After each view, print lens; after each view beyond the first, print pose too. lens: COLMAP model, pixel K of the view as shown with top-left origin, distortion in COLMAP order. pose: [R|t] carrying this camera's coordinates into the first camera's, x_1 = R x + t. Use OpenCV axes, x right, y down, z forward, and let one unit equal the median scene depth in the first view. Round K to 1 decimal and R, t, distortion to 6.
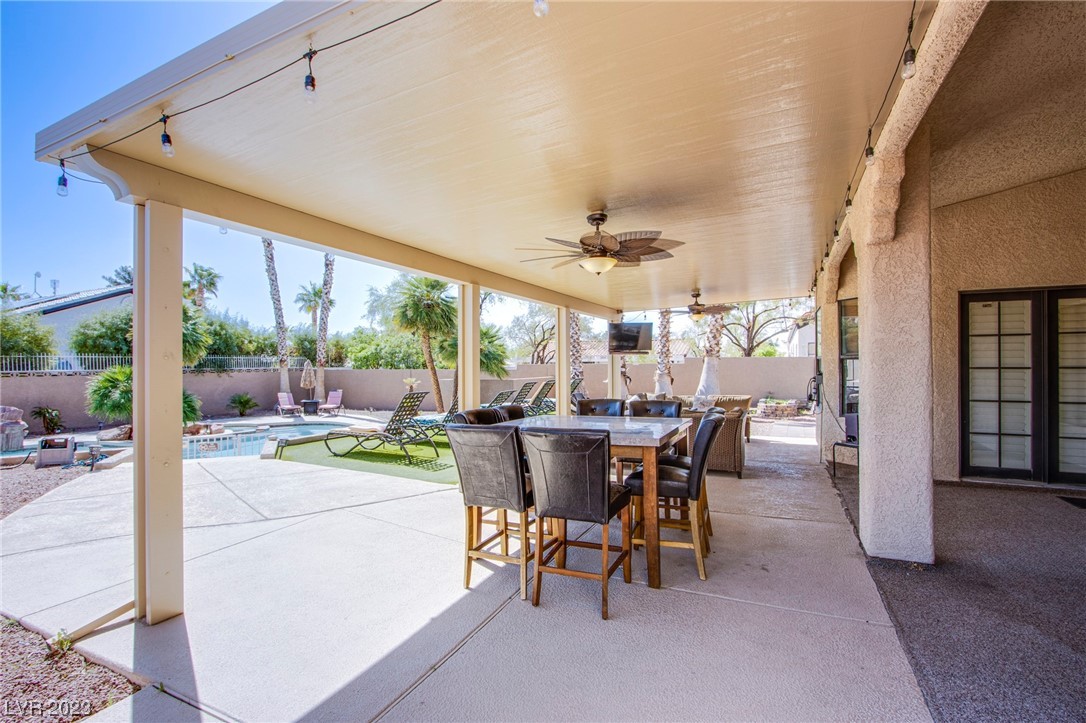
lens RADIAL K [[502.3, 0, 533.8], [0, 502.3, 360.2], [0, 0, 1]] dist [-0.013596, 0.001534]
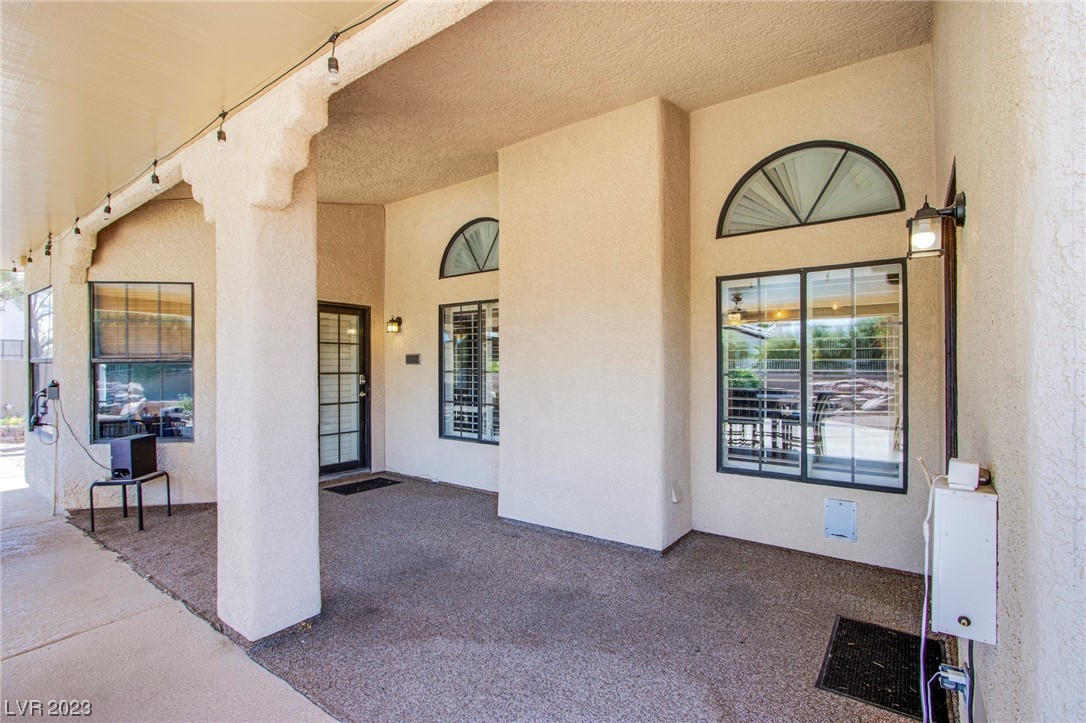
lens RADIAL K [[502.3, 0, 541.4], [0, 502.3, 364.5], [0, 0, 1]] dist [-0.013596, 0.001534]
pose [[0.172449, 0.006531, 0.984997, 0.040701], [-0.007528, 0.999958, -0.005312, -0.003188], [-0.984990, -0.006499, 0.172491, 0.476814]]
